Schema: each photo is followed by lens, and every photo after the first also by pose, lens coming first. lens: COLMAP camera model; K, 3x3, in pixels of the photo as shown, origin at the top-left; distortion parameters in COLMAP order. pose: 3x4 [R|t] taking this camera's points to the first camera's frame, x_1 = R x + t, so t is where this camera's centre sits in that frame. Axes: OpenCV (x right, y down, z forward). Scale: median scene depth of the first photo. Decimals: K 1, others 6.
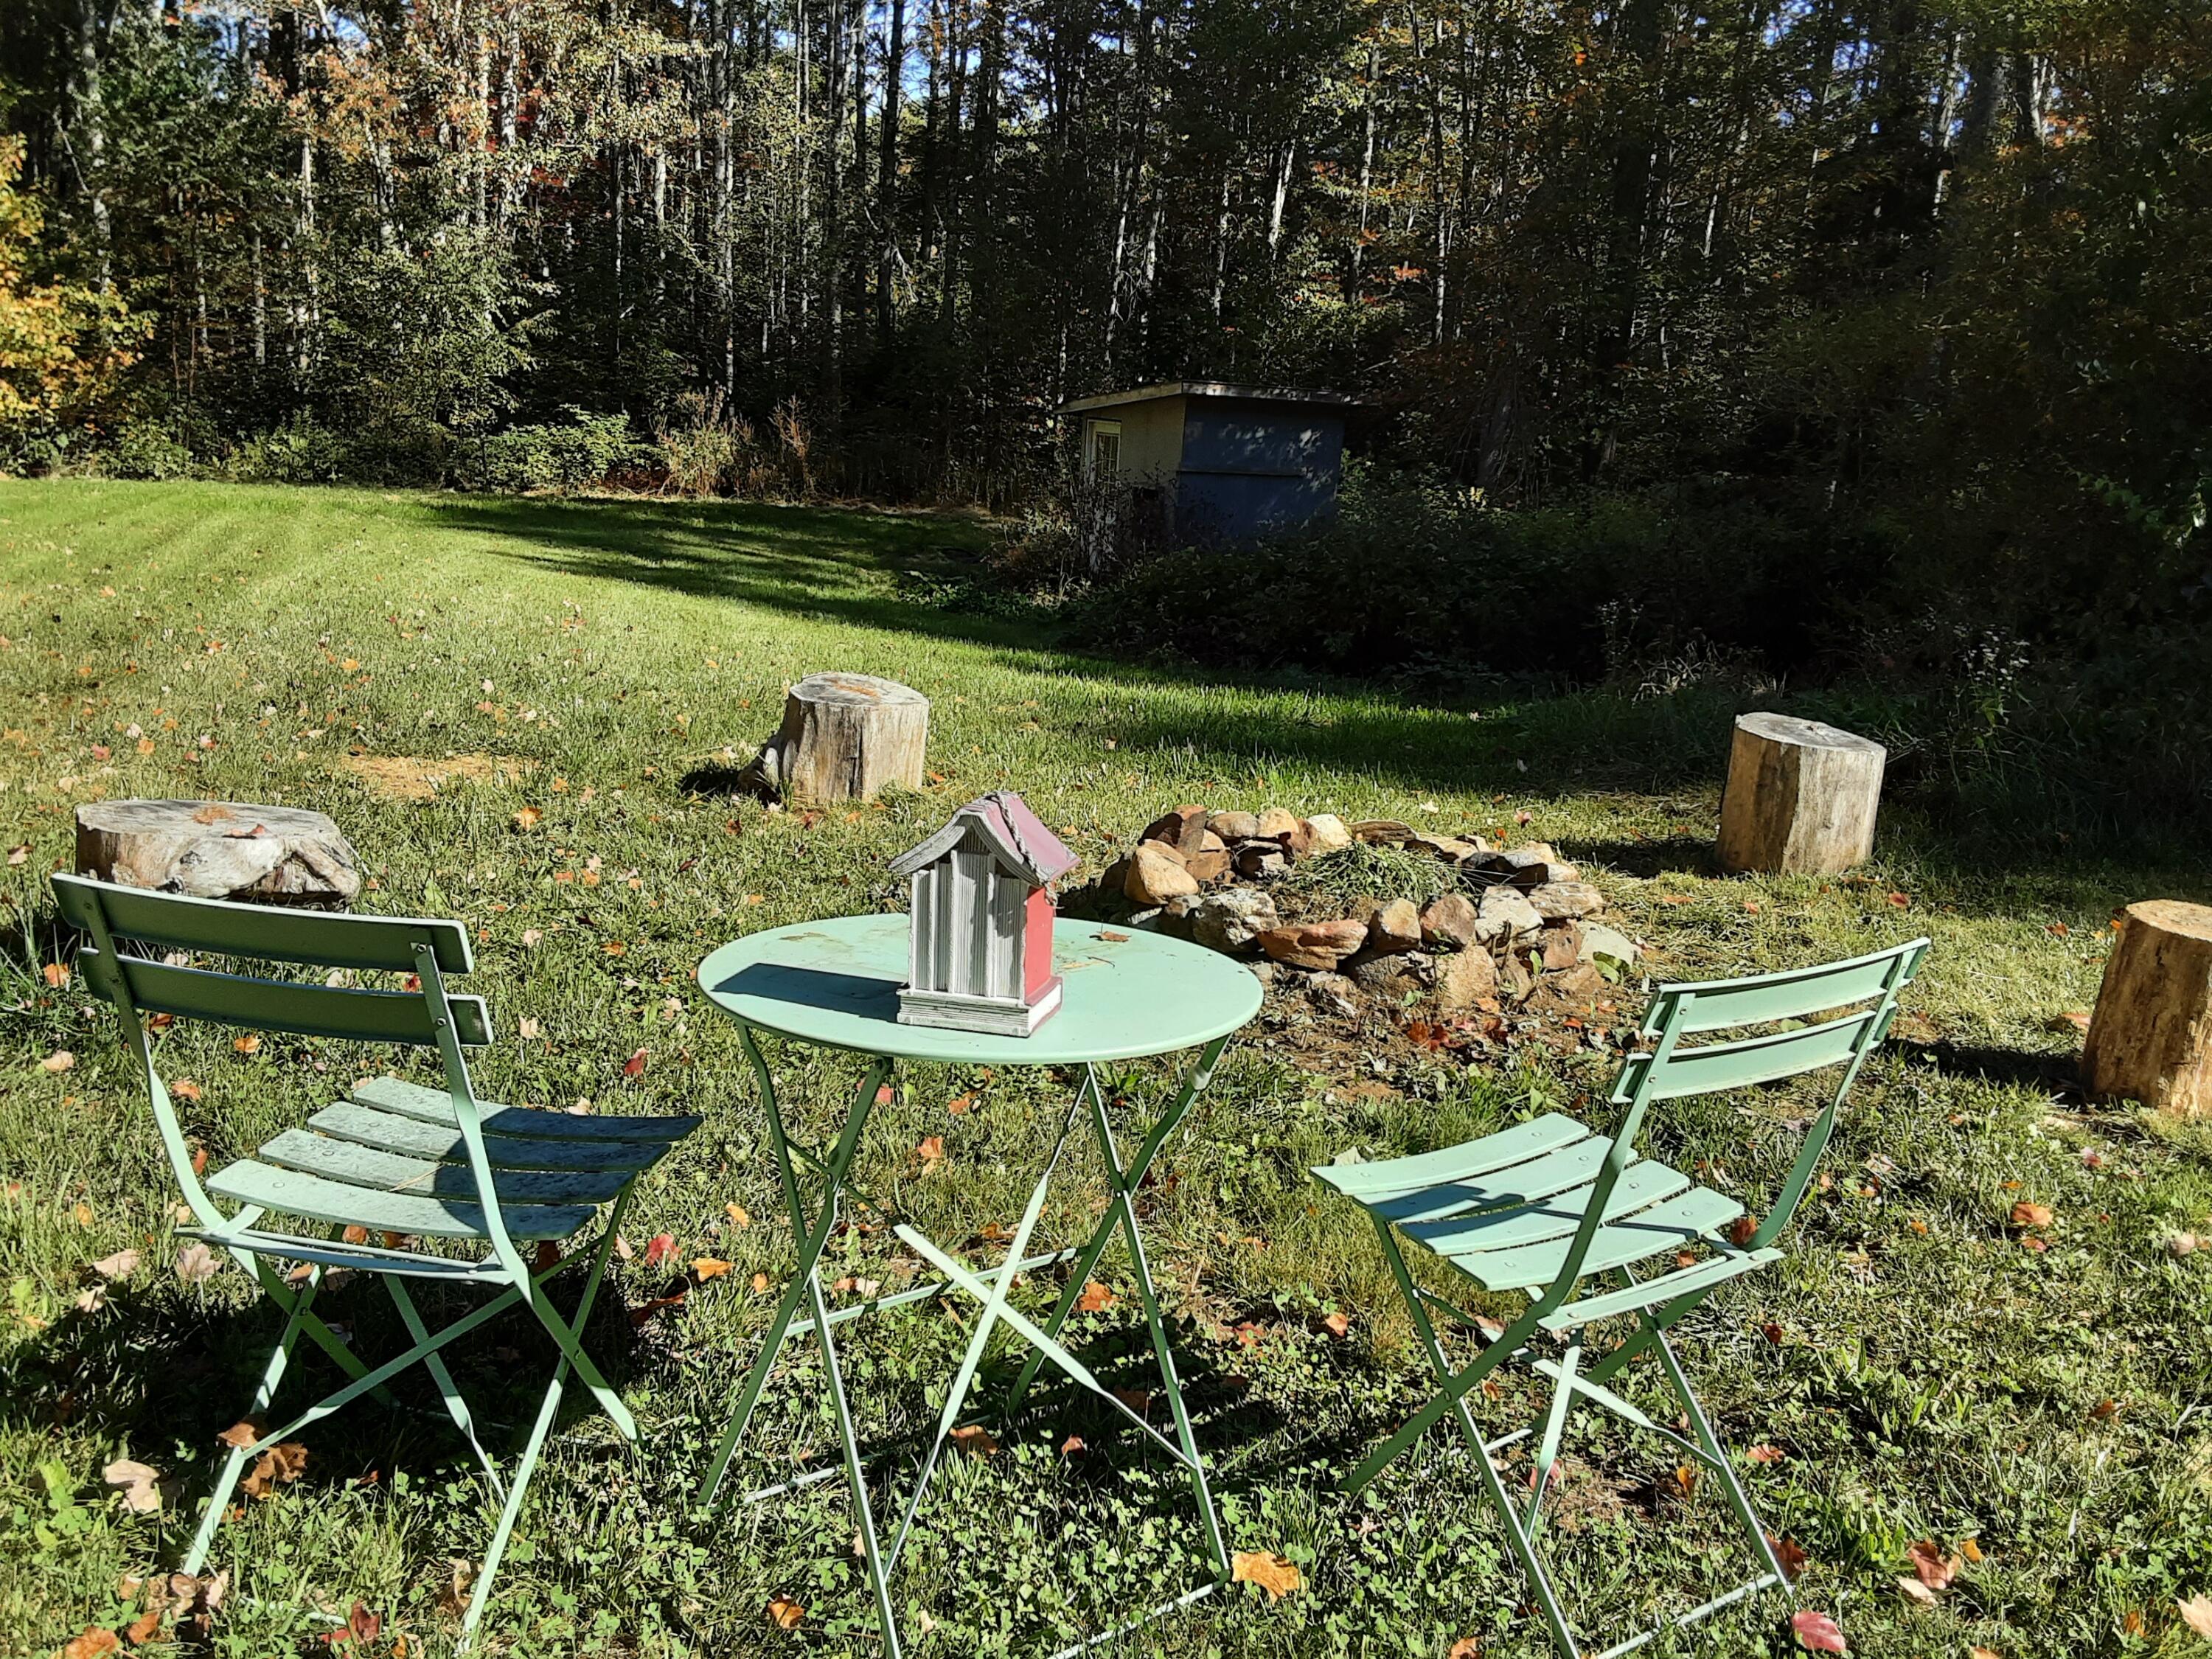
lens RADIAL K [[1784.9, 0, 1106.0], [0, 1784.9, 829.5], [0, 0, 1]] dist [0.133232, -0.207410]
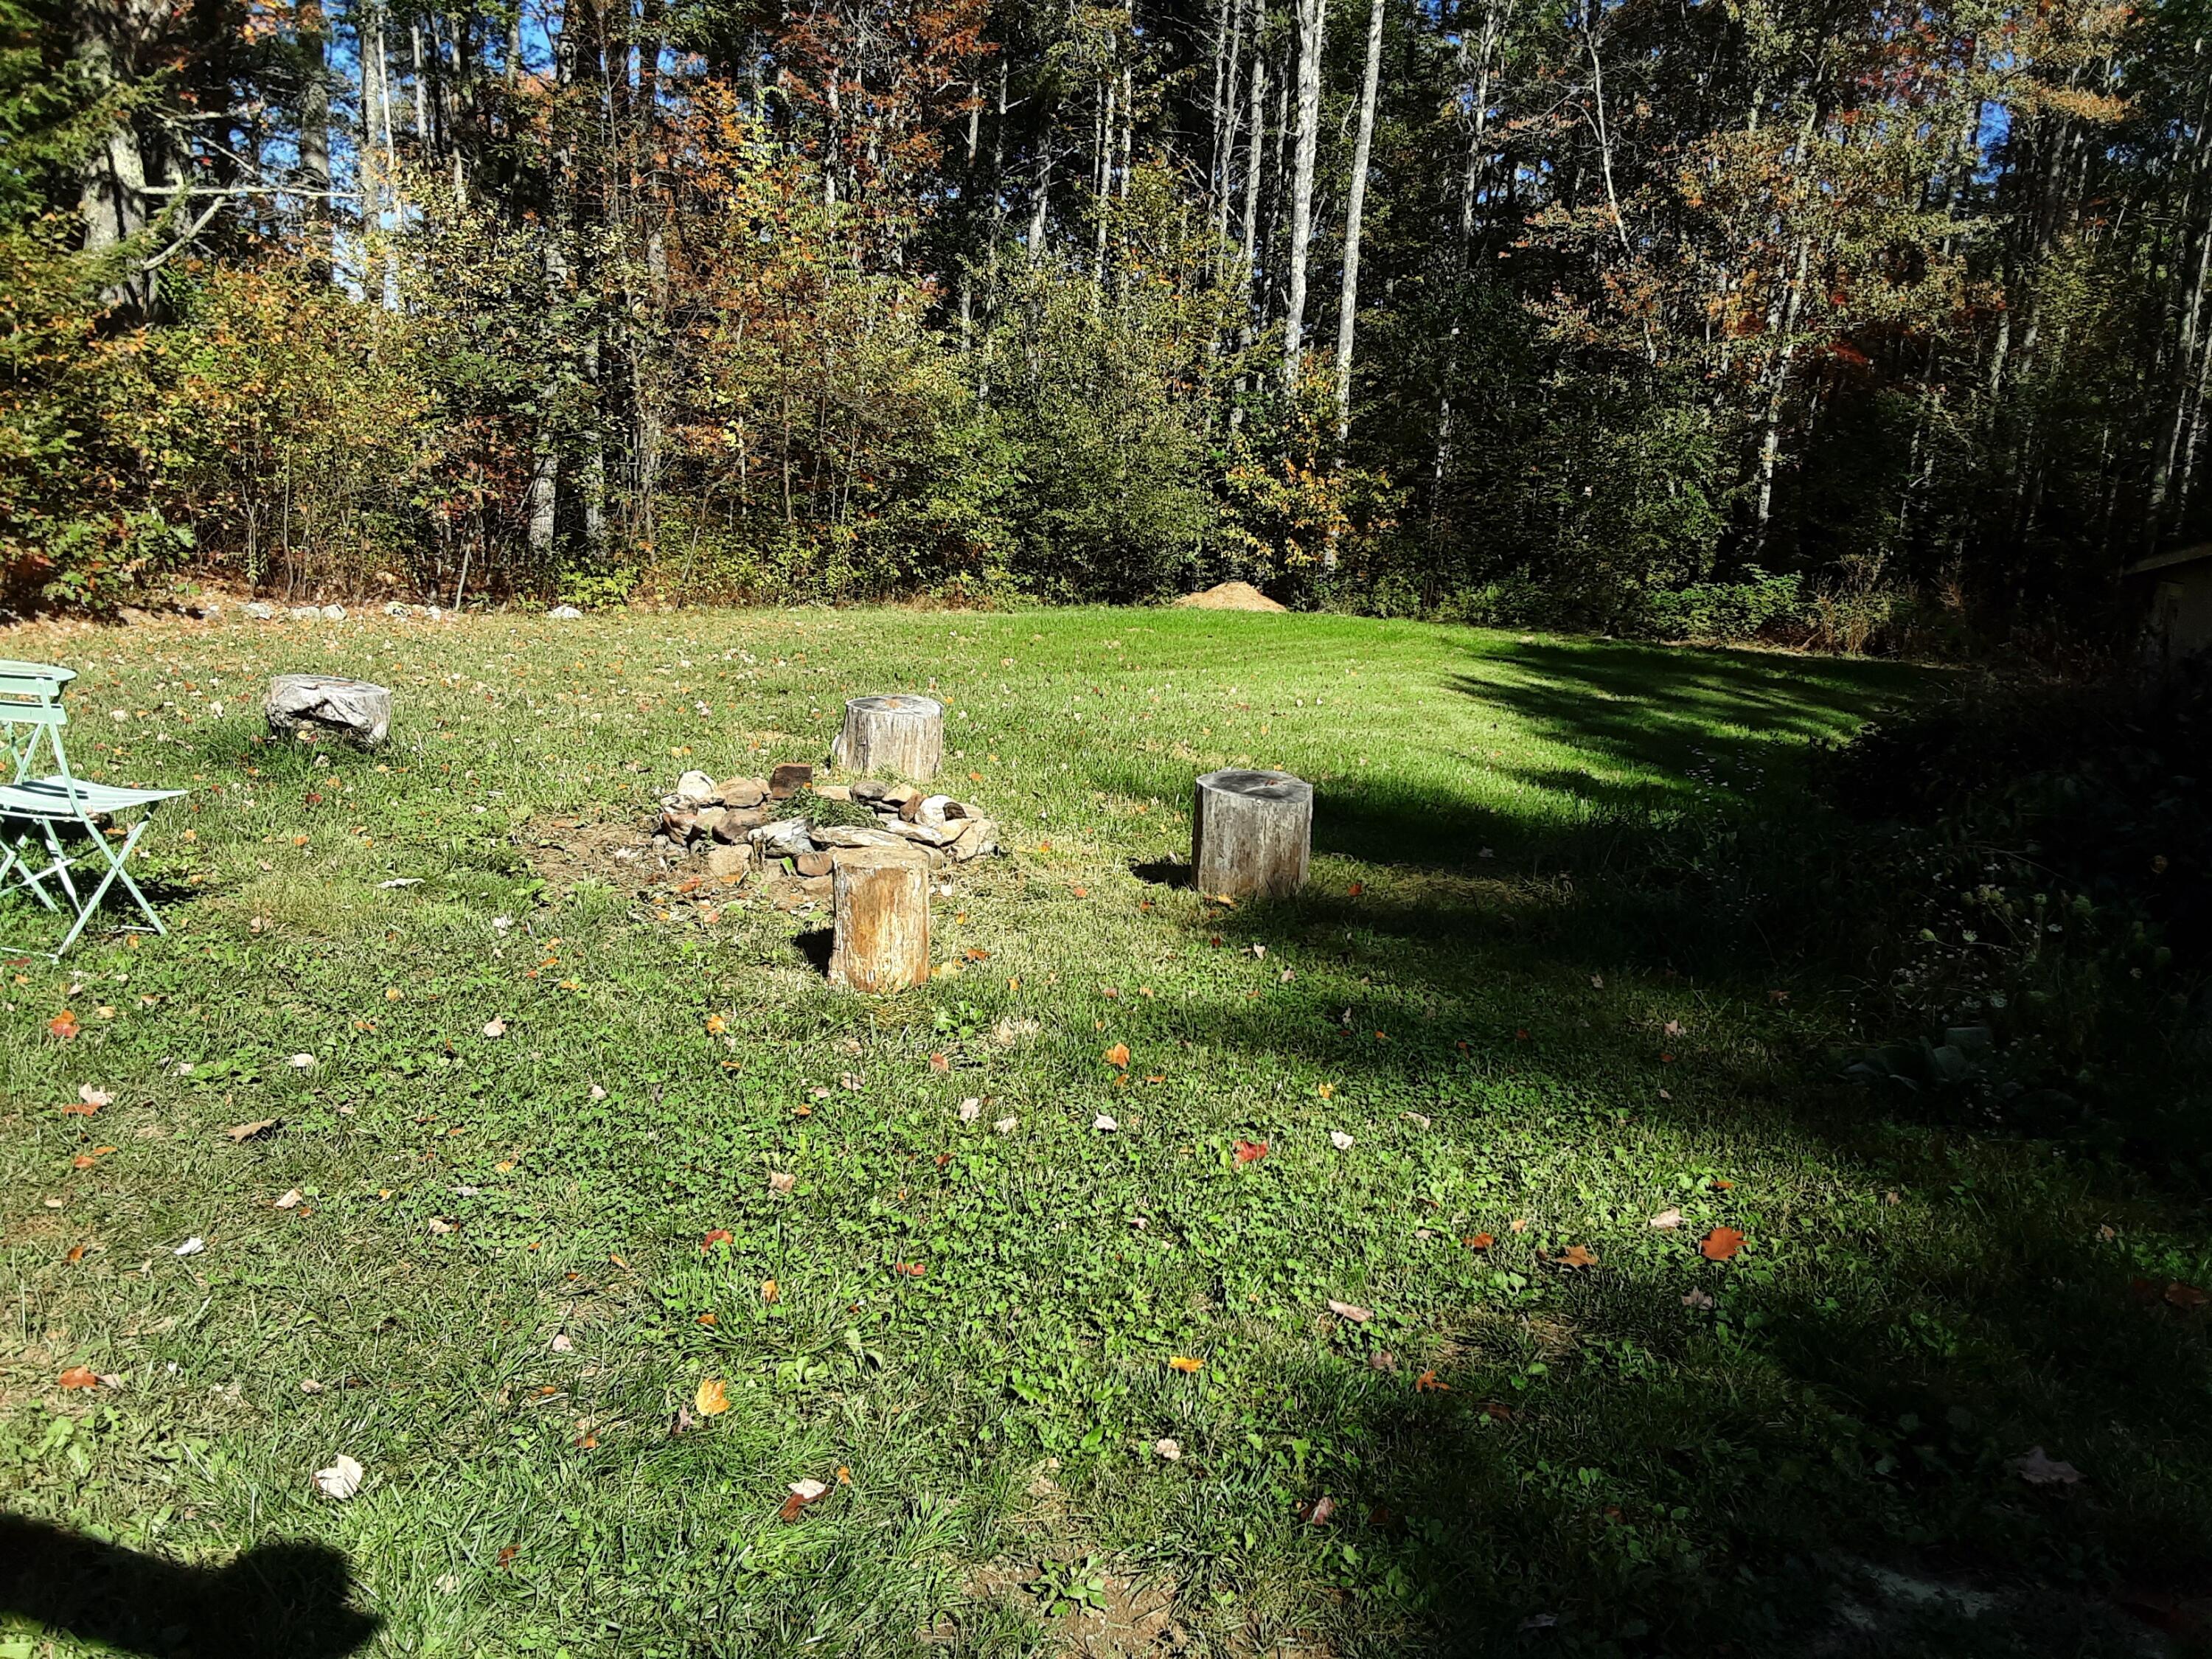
lens RADIAL K [[1784.9, 0, 1106.0], [0, 1784.9, 829.5], [0, 0, 1]] dist [0.133232, -0.207410]
pose [[0.647974, 0.129881, -0.750507, 0.318107], [-0.200809, 0.979623, -0.003843, -0.002468], [0.734714, 0.153199, 0.660852, 0.048773]]
